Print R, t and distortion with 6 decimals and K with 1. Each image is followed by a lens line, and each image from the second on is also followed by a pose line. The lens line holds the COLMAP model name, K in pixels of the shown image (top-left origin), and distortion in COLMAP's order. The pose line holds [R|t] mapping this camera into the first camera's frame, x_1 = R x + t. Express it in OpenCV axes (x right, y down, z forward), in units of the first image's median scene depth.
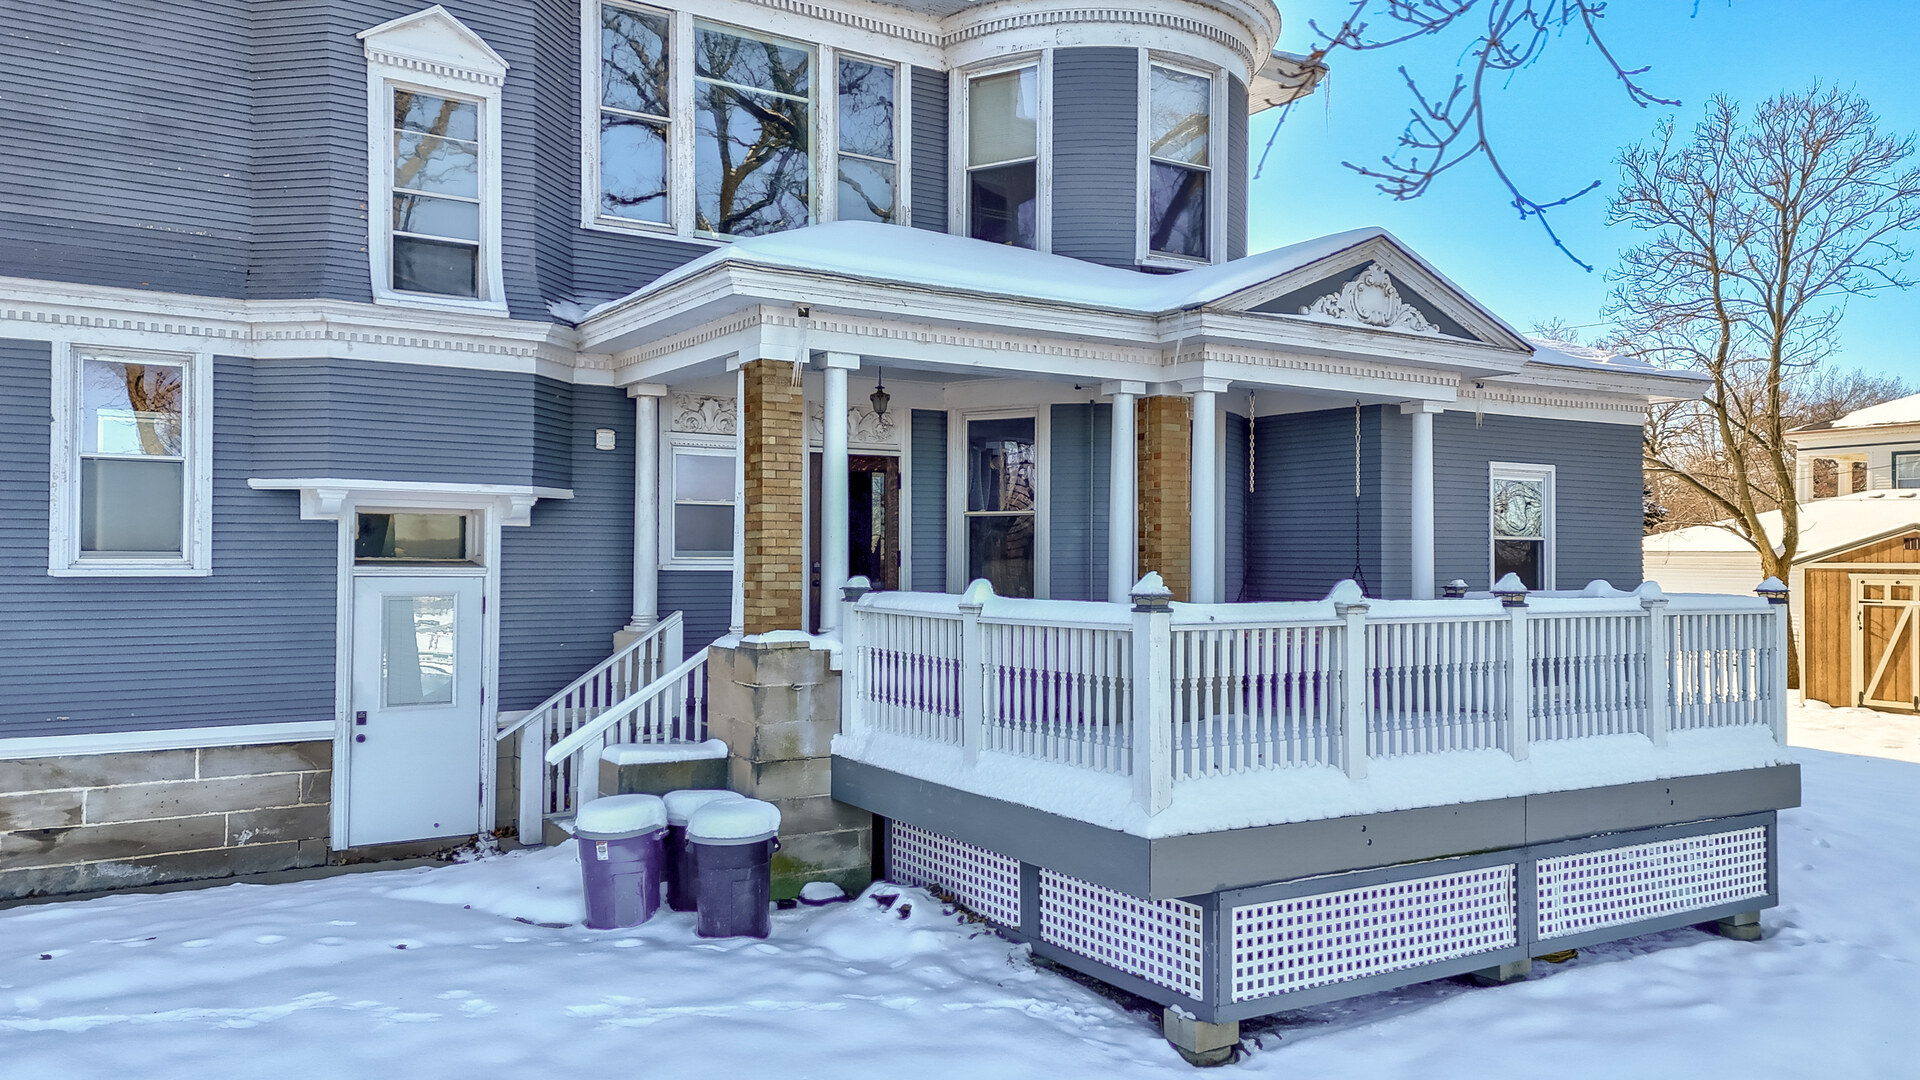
lens RADIAL K [[1368.6, 0, 950.4], [0, 1368.6, 555.2], [0, 0, 1]] dist [0.079024, -0.035947]
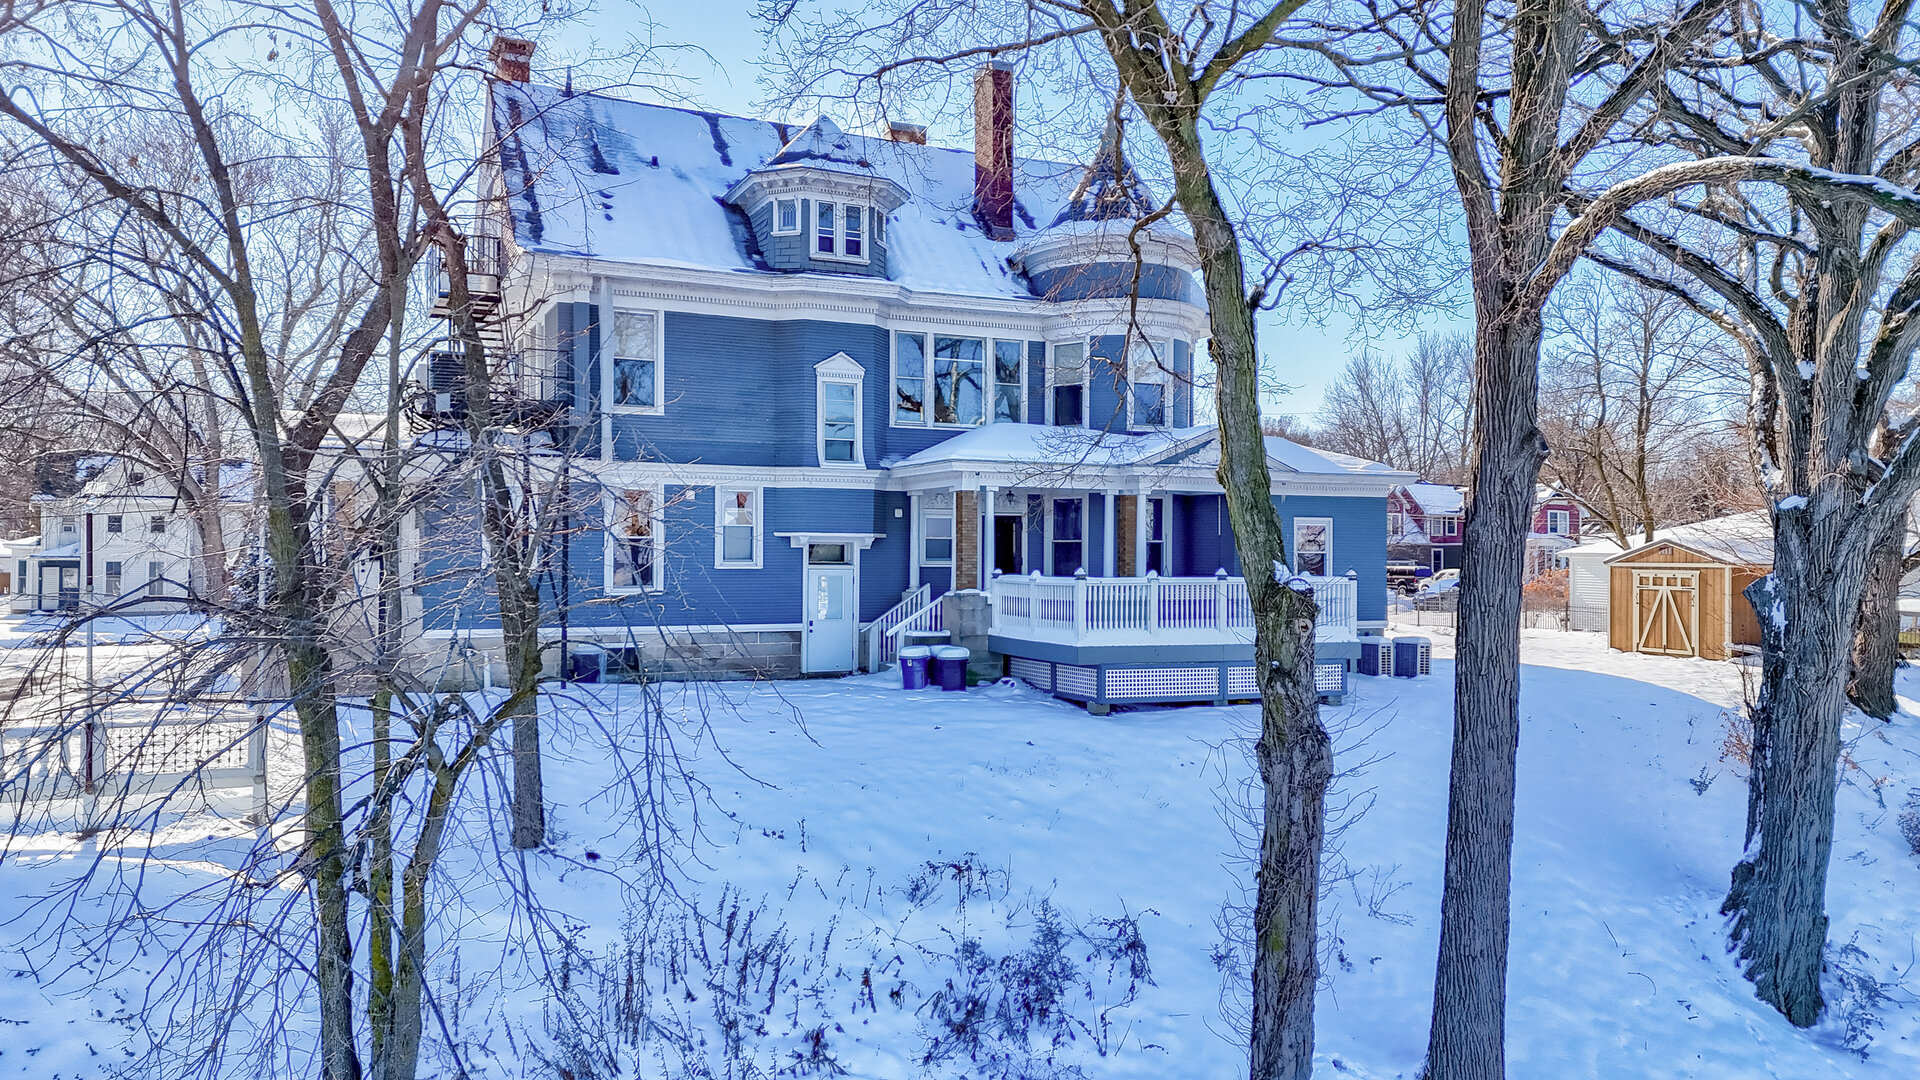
lens RADIAL K [[1368.6, 0, 960.8], [0, 1368.6, 543.9], [0, 0, 1]] dist [0.079024, -0.035947]
pose [[0.991480, -0.000992, -0.130255, 0.196916], [0.000327, 0.999987, -0.005132, -0.018969], [0.130258, 0.005046, 0.991467, -1.566642]]
